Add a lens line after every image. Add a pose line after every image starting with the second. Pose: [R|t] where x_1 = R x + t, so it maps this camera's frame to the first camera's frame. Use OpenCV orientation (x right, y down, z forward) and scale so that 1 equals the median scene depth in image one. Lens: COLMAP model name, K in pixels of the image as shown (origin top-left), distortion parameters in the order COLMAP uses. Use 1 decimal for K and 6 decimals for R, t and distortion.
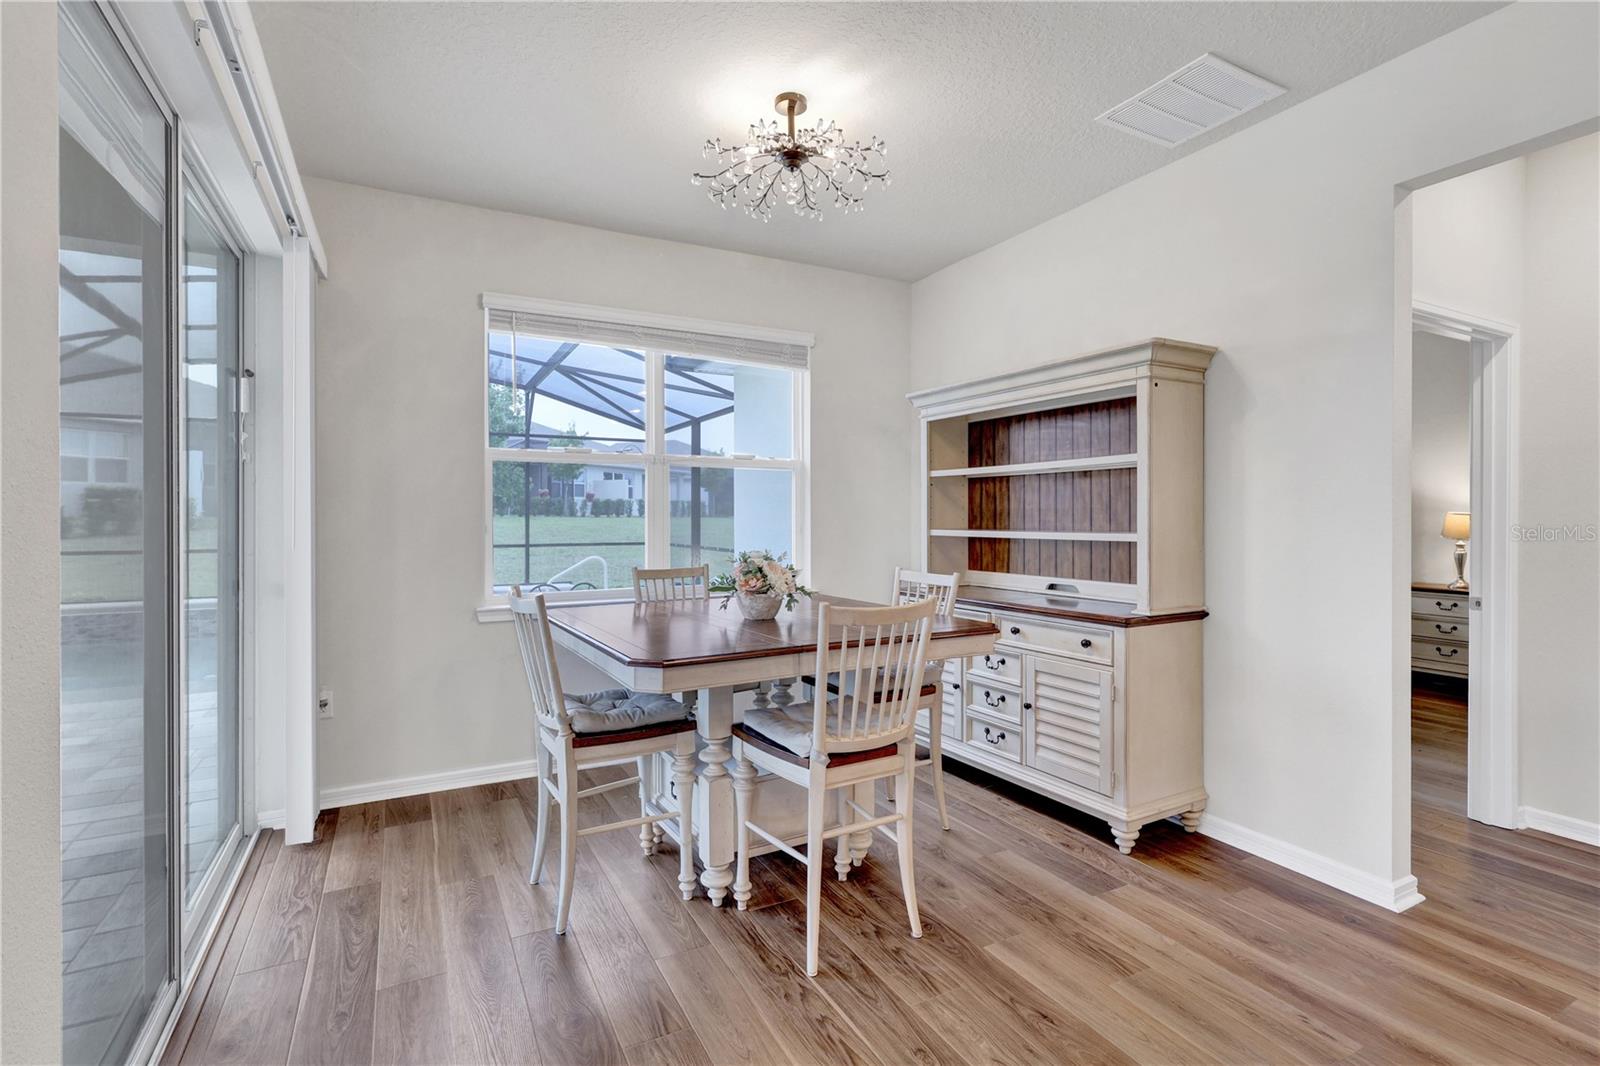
lens RADIAL K [[762.1, 0, 794.2], [0, 762.1, 512.3], [0, 0, 1]] dist [0.003891, -0.000185]
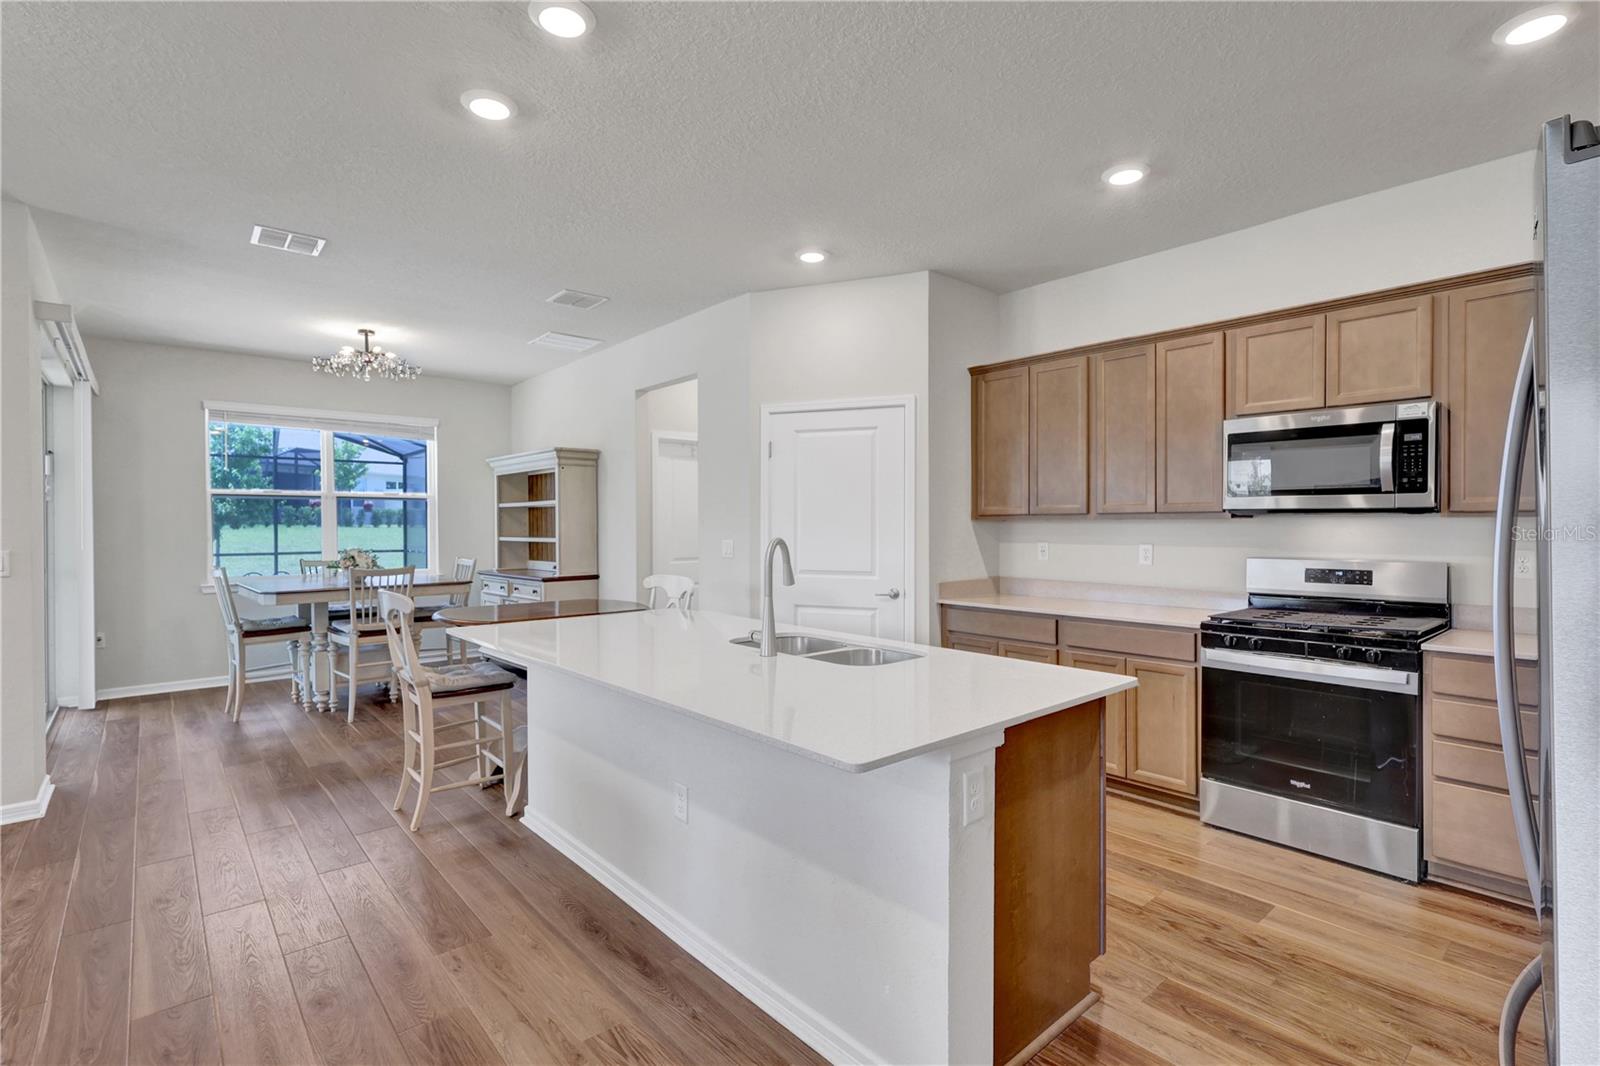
lens RADIAL K [[762.1, 0, 788.9], [0, 762.1, 529.9], [0, 0, 1]] dist [0.003891, -0.000185]
pose [[0.976642, -0.002713, 0.214854, 0.554160], [-0.000065, 0.999917, 0.012919, -0.019930], [-0.214871, -0.012632, 0.976561, -1.054998]]
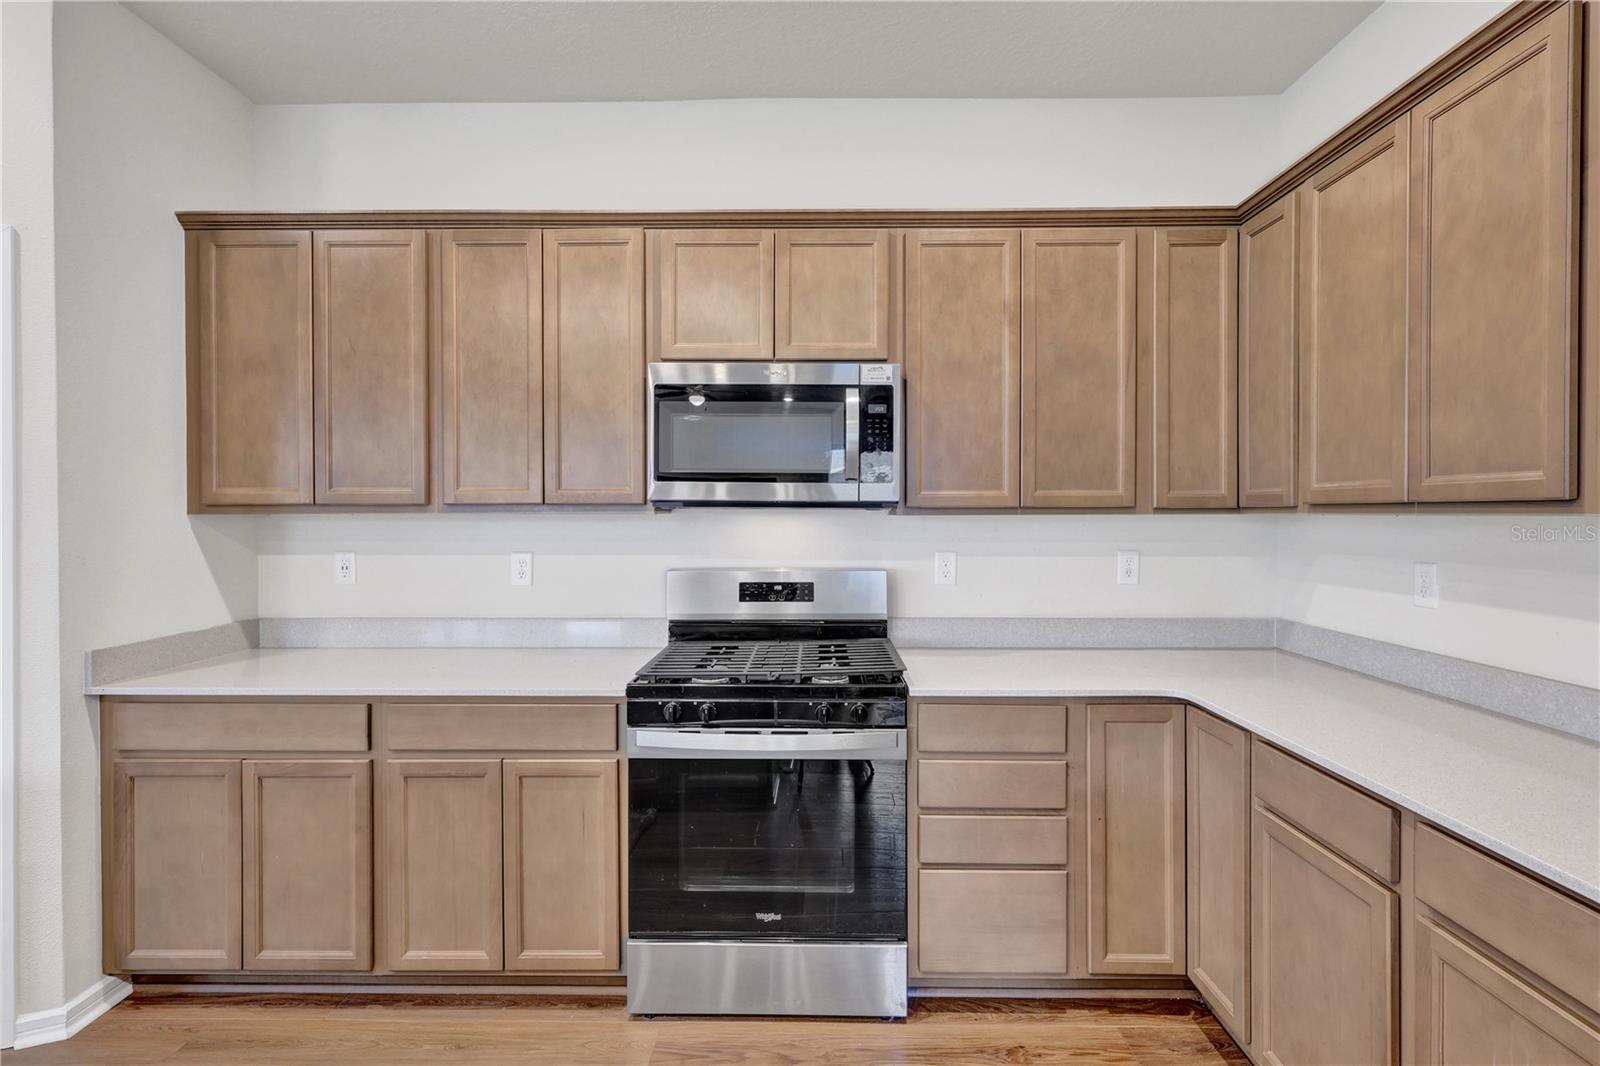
lens RADIAL K [[762.1, 0, 808.9], [0, 762.1, 519.9], [0, 0, 1]] dist [0.003891, -0.000185]
pose [[0.480589, -0.007055, 0.876917, 0.831920], [-0.005986, 0.999918, 0.011325, -0.025725], [-0.876925, -0.010692, 0.480508, -0.616711]]
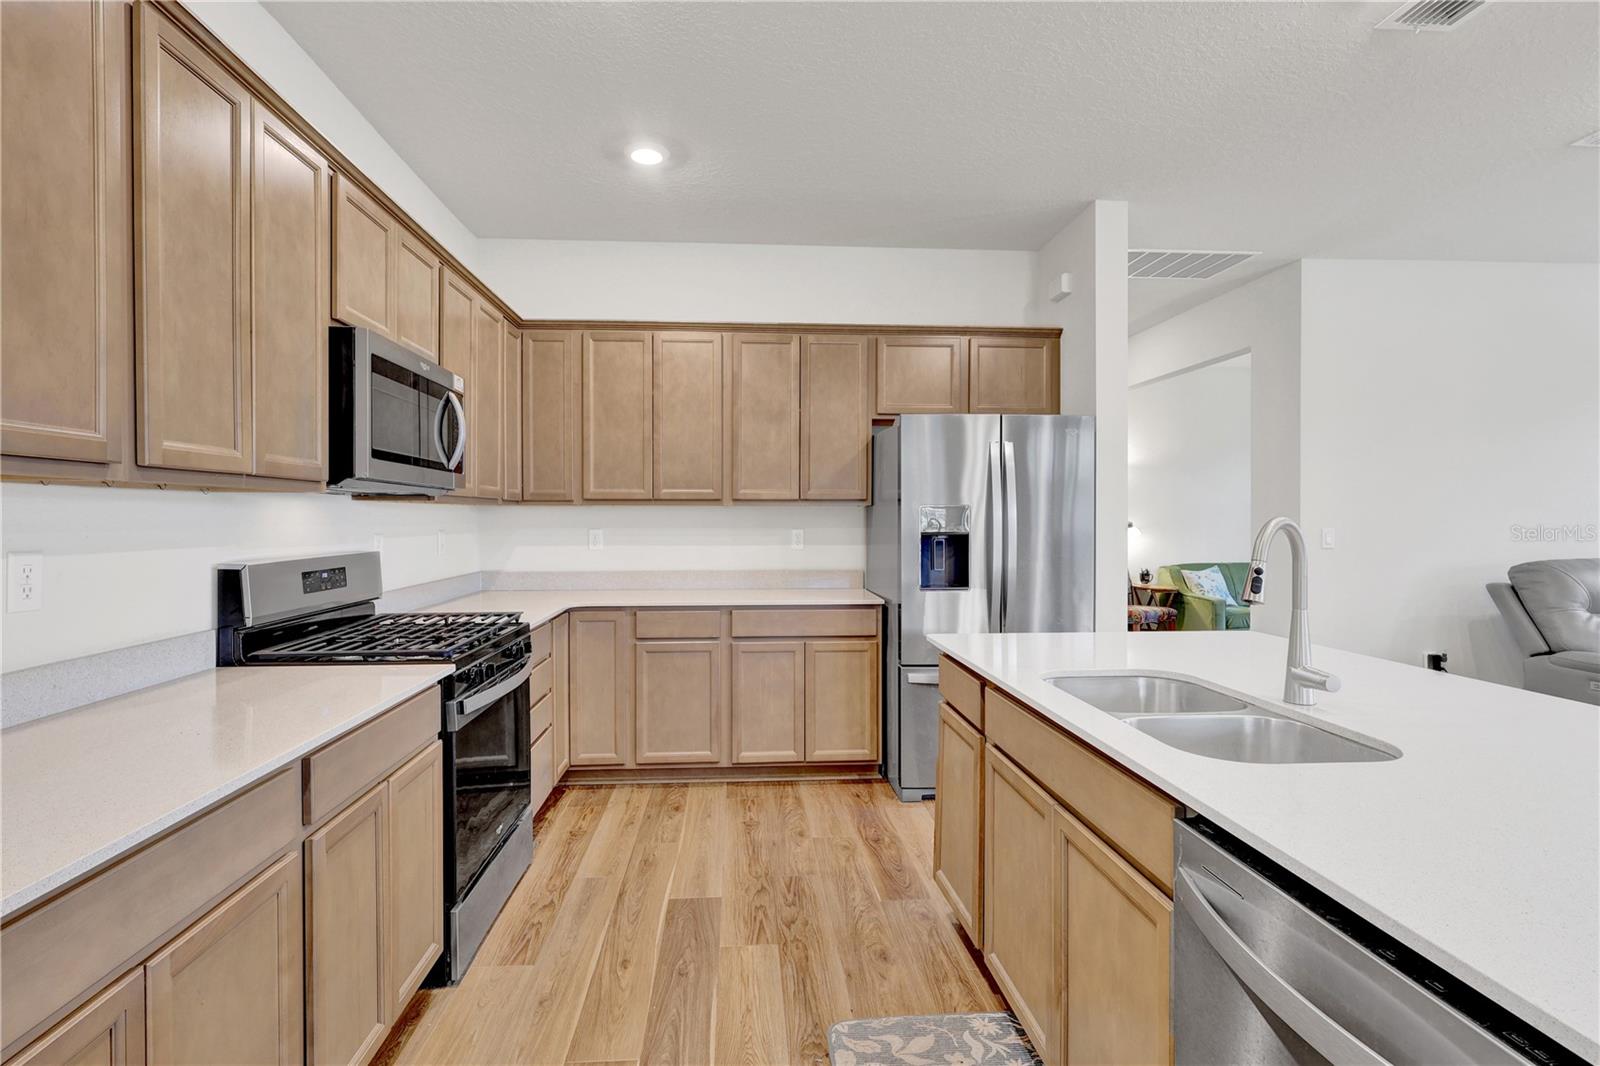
lens RADIAL K [[762.1, 0, 789.2], [0, 762.1, 528.5], [0, 0, 1]] dist [0.003891, -0.000185]
pose [[-0.914505, -0.003806, 0.404557, 0.795314], [-0.000901, 0.999972, 0.007370, 0.001316], [-0.404574, 0.006375, -0.914483, 0.249387]]
